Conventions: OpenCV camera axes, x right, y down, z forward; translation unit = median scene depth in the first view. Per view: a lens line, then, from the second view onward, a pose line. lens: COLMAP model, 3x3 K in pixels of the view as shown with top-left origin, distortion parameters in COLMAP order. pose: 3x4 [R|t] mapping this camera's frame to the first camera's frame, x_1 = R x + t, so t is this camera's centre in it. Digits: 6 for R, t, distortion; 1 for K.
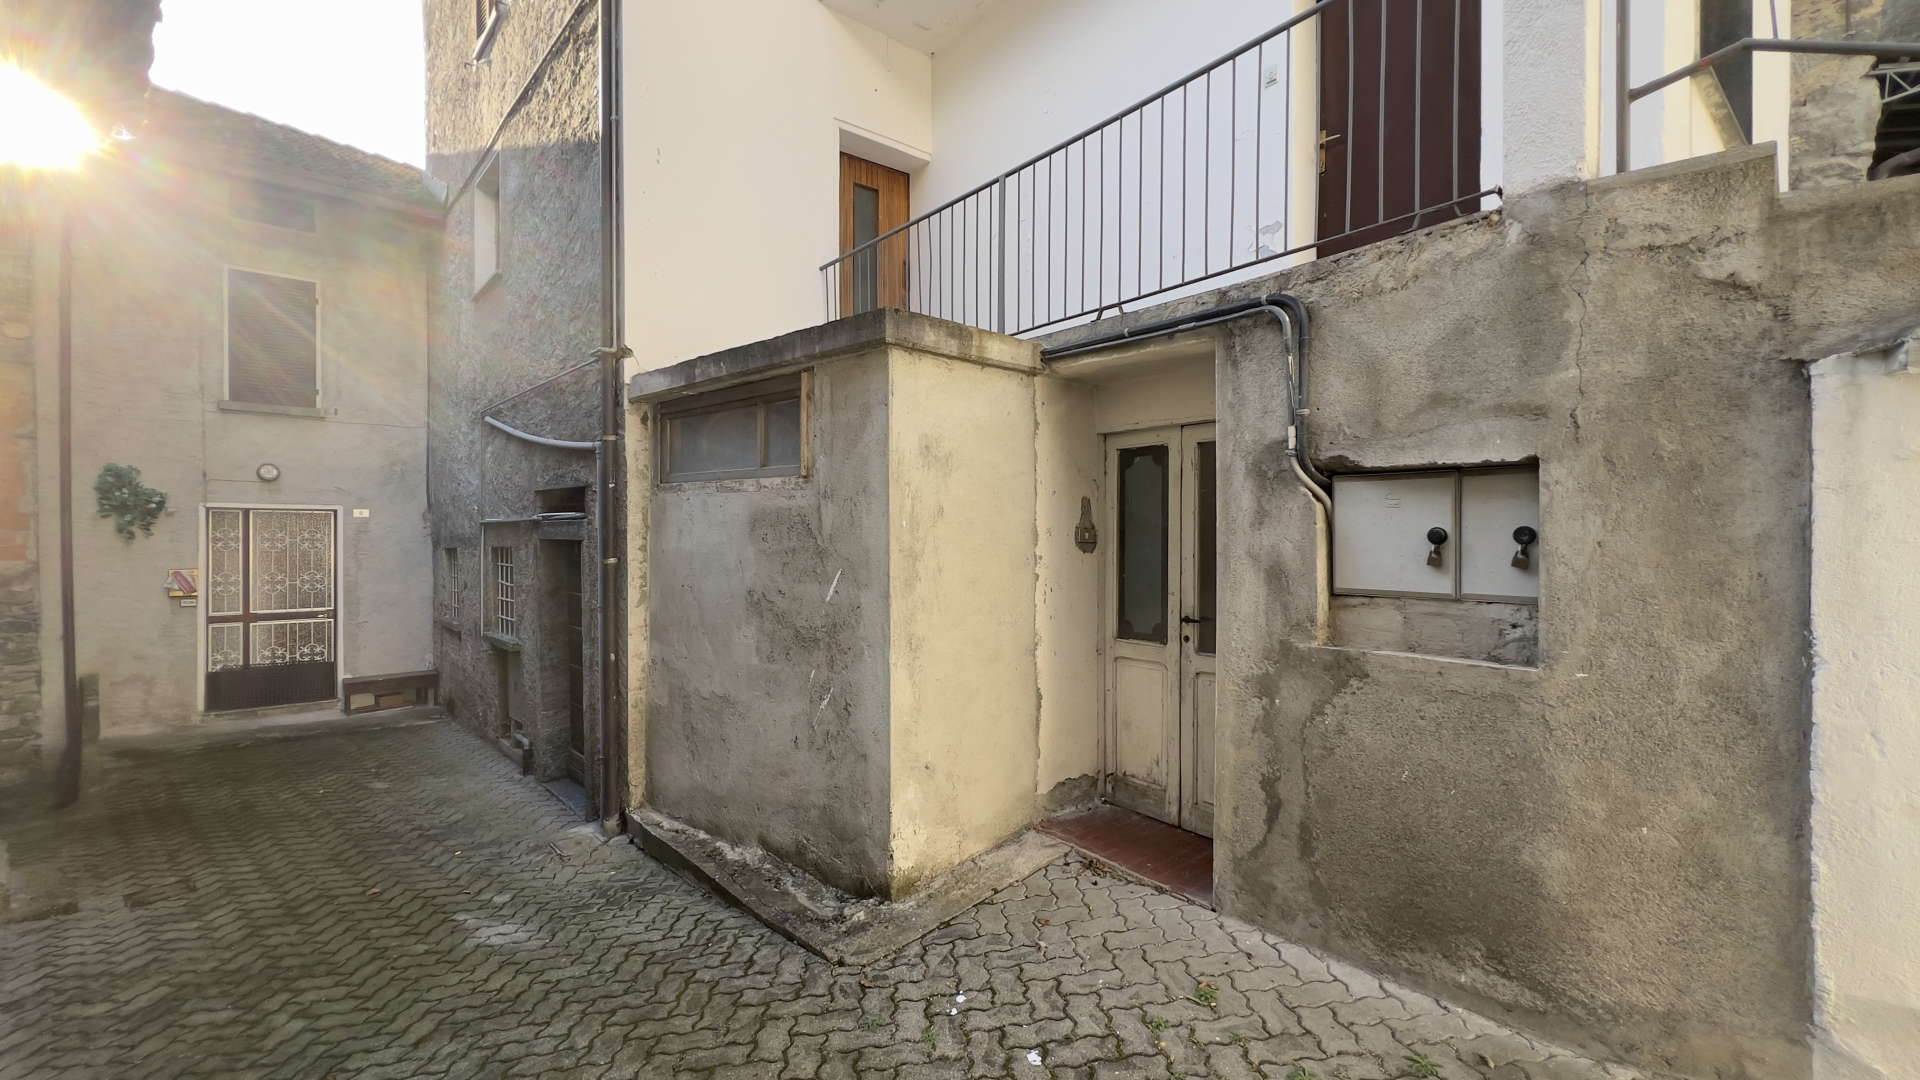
lens RADIAL K [[764.8, 0, 962.5], [0, 764.8, 542.8], [0, 0, 1]] dist [-0.001696, 0.000014]
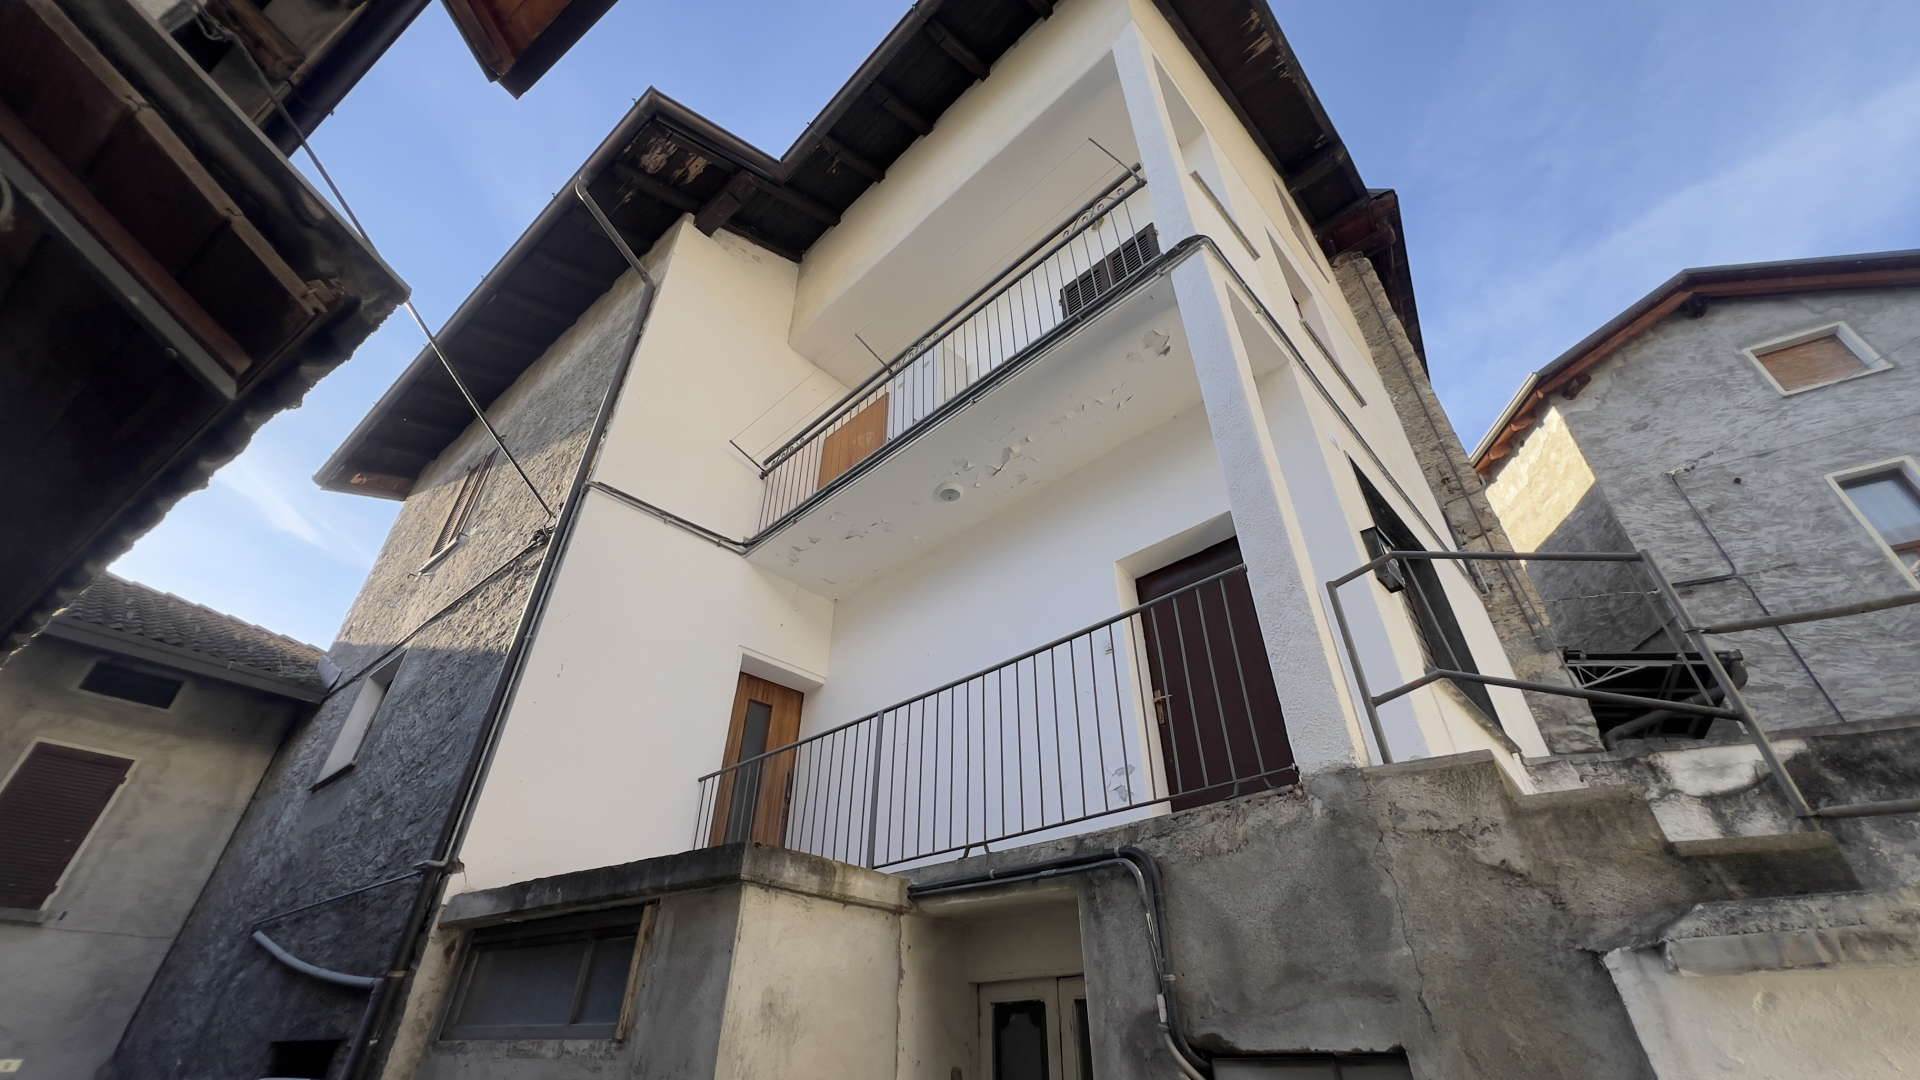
lens RADIAL K [[764.8, 0, 962.5], [0, 764.8, 542.8], [0, 0, 1]] dist [-0.001696, 0.000014]
pose [[0.991136, 0.076867, 0.108355, 0.034326], [0.001055, 0.811038, -0.584992, -0.041111], [-0.132847, 0.579921, 0.803768, -0.036822]]
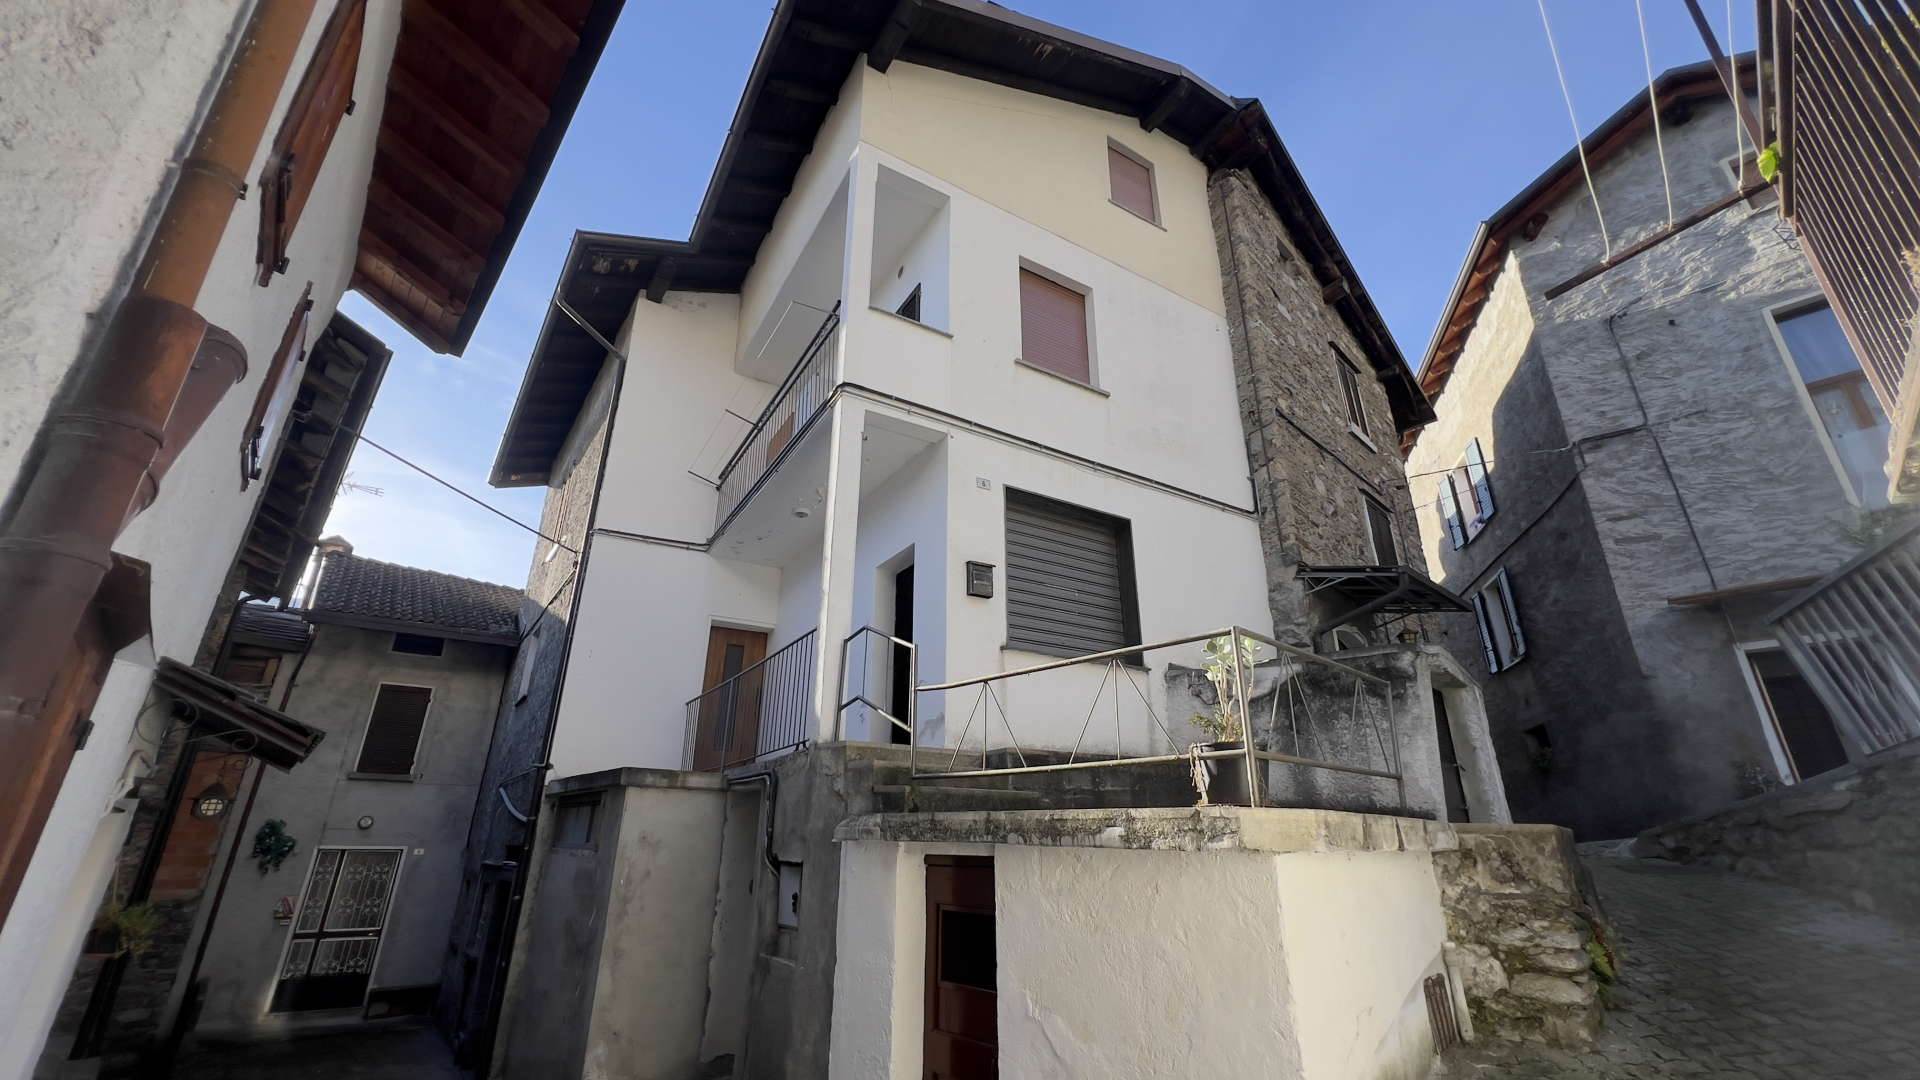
lens RADIAL K [[764.8, 0, 962.5], [0, 764.8, 542.8], [0, 0, 1]] dist [-0.001696, 0.000014]
pose [[0.991457, -0.046517, -0.121858, 0.967480], [-0.003816, 0.923502, -0.383573, -0.072761], [0.130379, 0.380762, 0.915435, -0.885976]]
